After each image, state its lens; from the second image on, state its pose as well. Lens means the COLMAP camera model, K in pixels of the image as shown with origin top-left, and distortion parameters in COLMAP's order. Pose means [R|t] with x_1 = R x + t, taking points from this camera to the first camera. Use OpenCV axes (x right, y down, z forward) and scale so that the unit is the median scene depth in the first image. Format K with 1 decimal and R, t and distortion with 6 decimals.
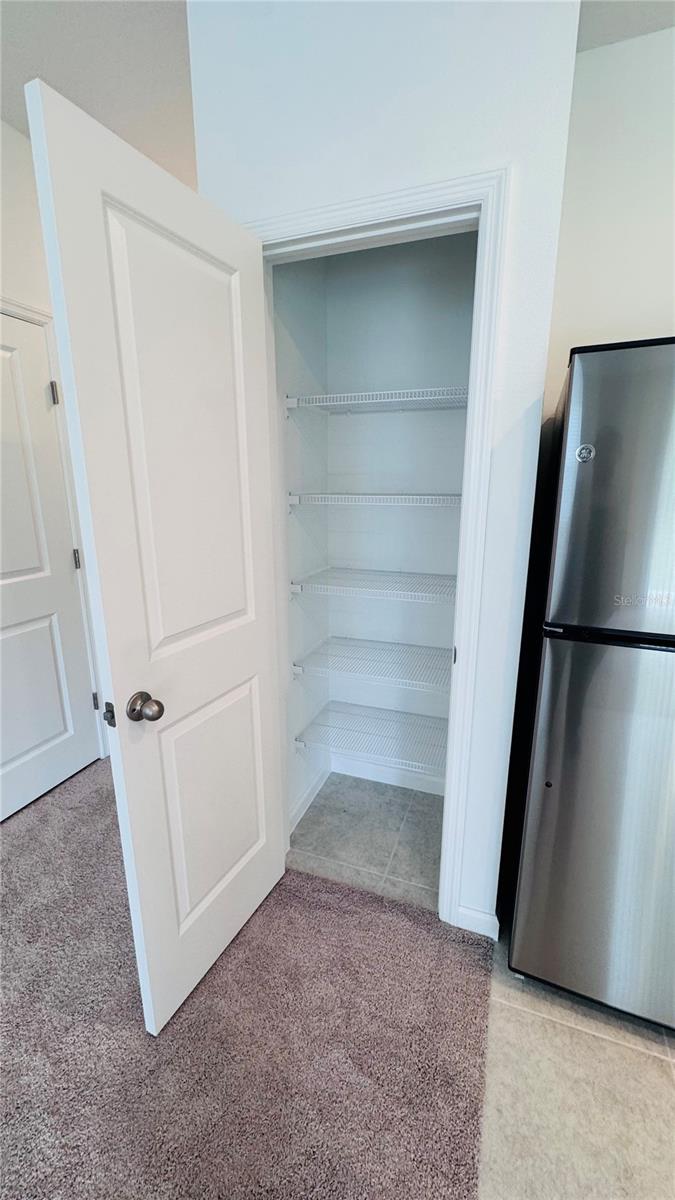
lens RADIAL K [[483.0, 0, 338.8], [0, 483.0, 600.9], [0, 0, 1]] dist [-0.002177, 0.000885]
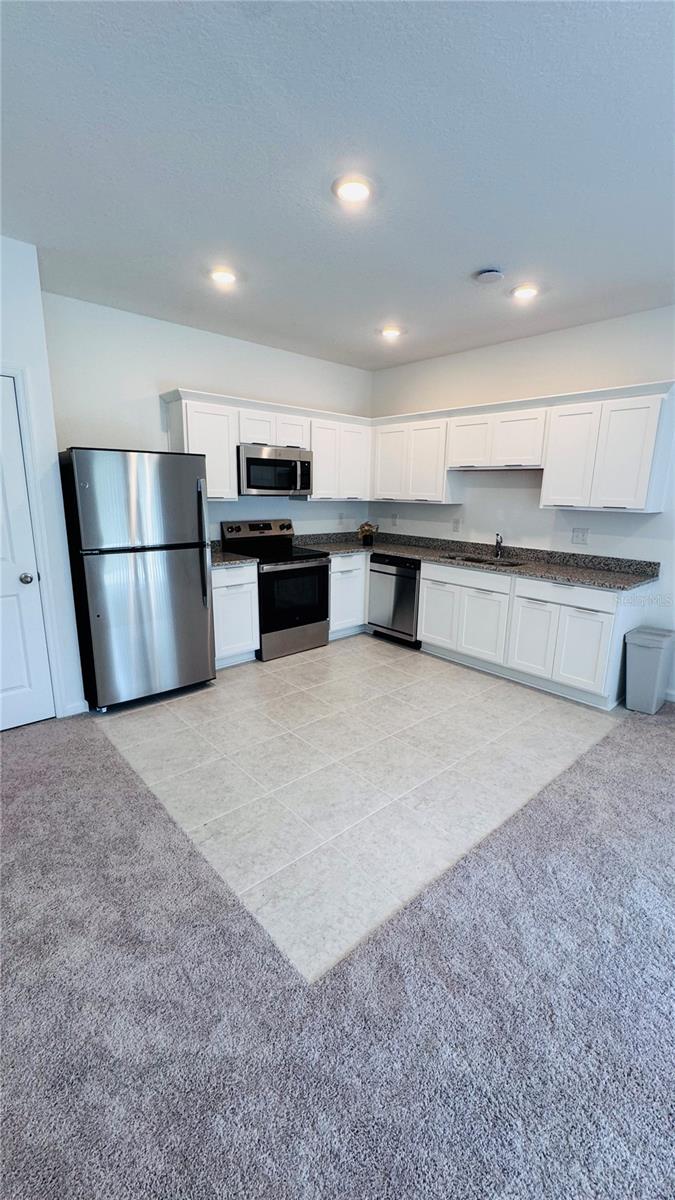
lens RADIAL K [[483.0, 0, 334.0], [0, 483.0, 604.5], [0, 0, 1]] dist [-0.002177, 0.000885]
pose [[0.460169, -0.196765, 0.865753, -1.125990], [0.198045, 0.973311, 0.115945, 0.267209], [-0.865461, 0.118104, 0.486857, -1.242248]]
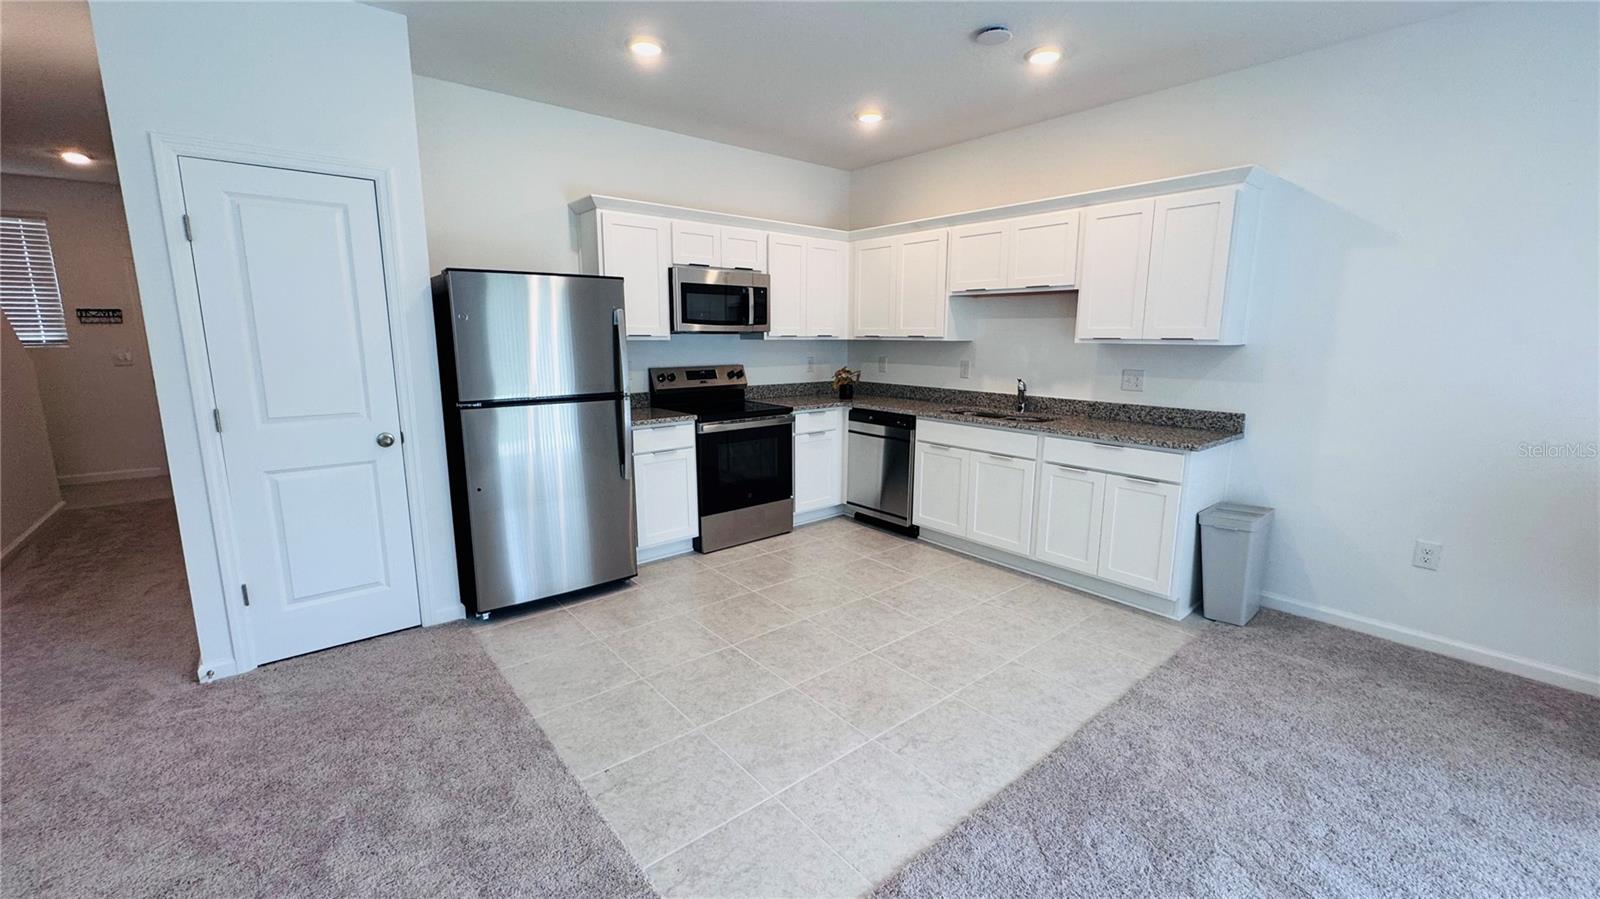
lens RADIAL K [[644.0, 0, 789.8], [0, 644.0, 453.3], [0, 0, 1]] dist [-0.002177, 0.000885]
pose [[0.493374, -0.155819, 0.855747, -1.065700], [0.207362, 0.976528, 0.058258, 0.338143], [-0.844738, 0.148707, 0.514105, -1.296566]]
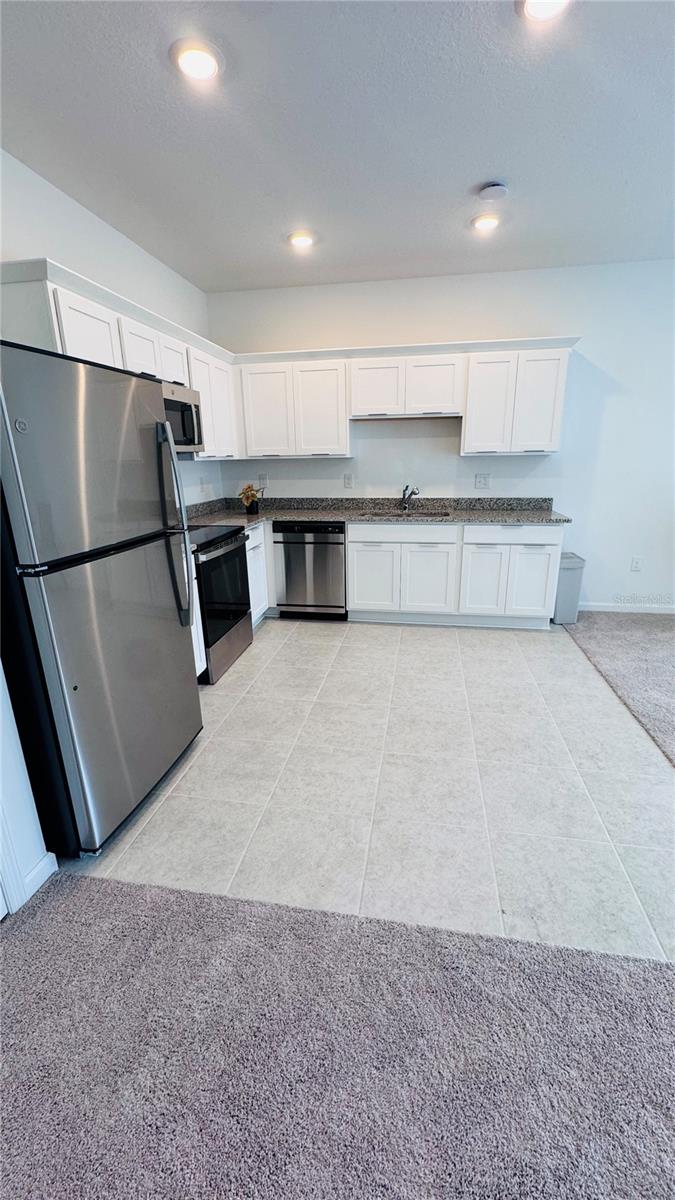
lens RADIAL K [[483.0, 0, 345.3], [0, 483.0, 604.8], [0, 0, 1]] dist [-0.002177, 0.000885]
pose [[-0.195269, -0.286765, 0.937889, -0.832807], [0.254636, 0.908680, 0.330850, -0.062668], [-0.947117, 0.303425, -0.104416, 0.373492]]
